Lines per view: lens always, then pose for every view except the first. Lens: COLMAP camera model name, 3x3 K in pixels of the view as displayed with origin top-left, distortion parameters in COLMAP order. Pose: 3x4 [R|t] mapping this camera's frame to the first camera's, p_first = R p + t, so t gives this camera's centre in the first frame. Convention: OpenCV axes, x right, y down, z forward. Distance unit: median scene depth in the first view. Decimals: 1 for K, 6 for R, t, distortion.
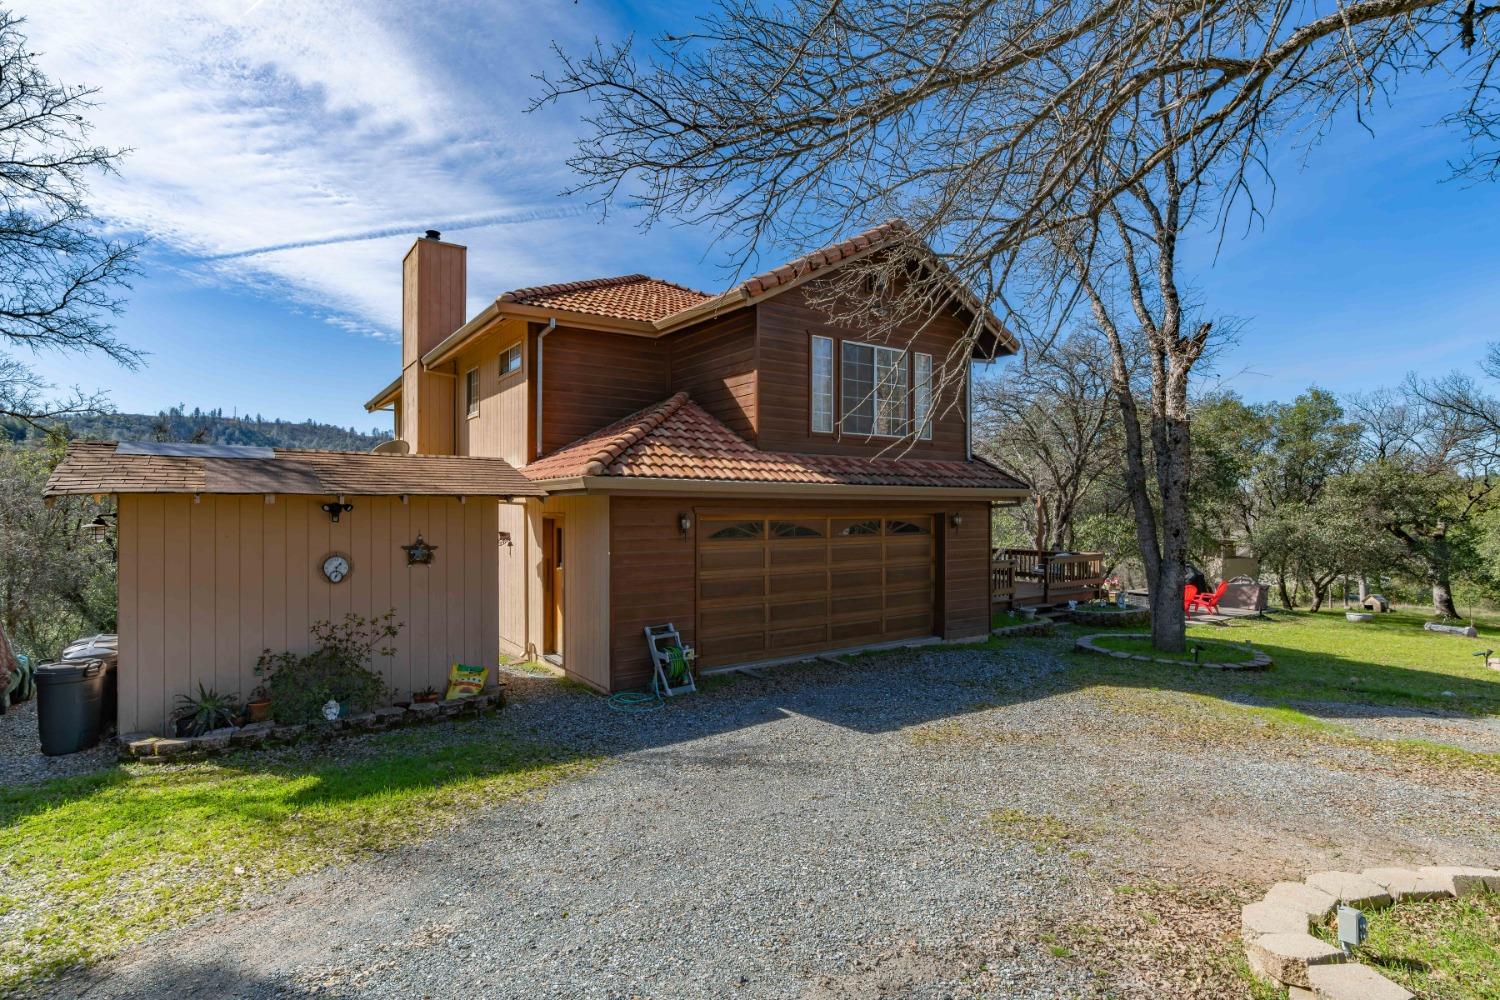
lens RADIAL K [[731.0, 0, 742.8], [0, 731.0, 509.4], [0, 0, 1]] dist [-0.006059, -0.001619]
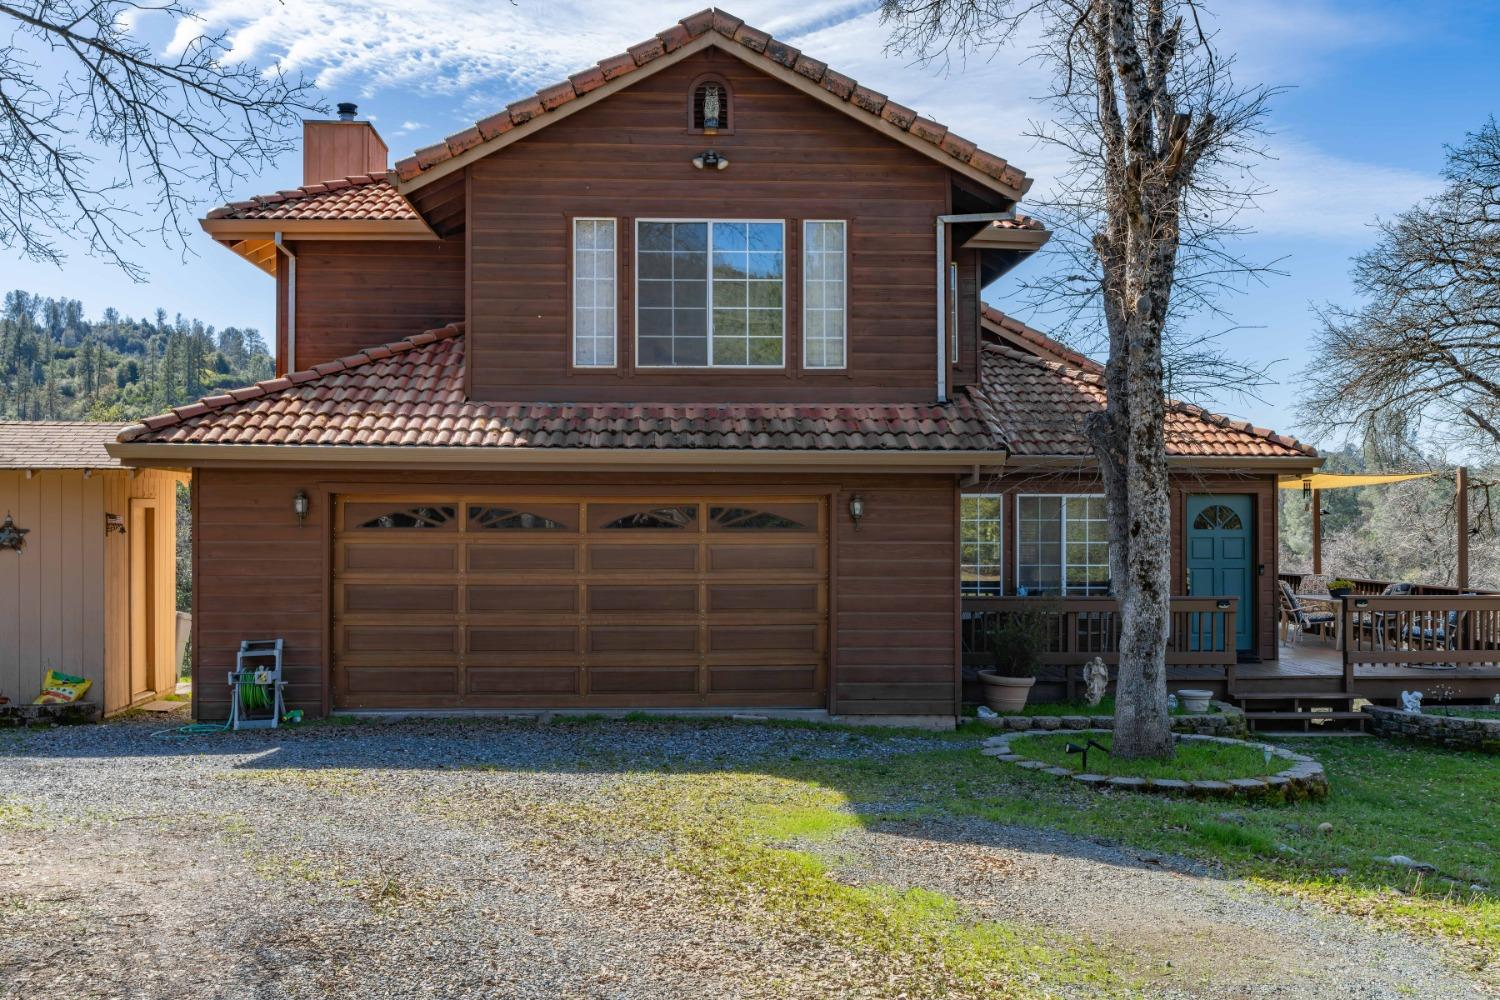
lens RADIAL K [[1475.8, 0, 738.5], [0, 1475.8, 534.3], [0, 0, 1]] dist [0.010801, 0.000000]
pose [[0.860466, 0.009310, -0.509423, 0.775657], [-0.004065, 0.999927, 0.011408, 0.021815], [0.509492, -0.007745, 0.860440, -0.040953]]
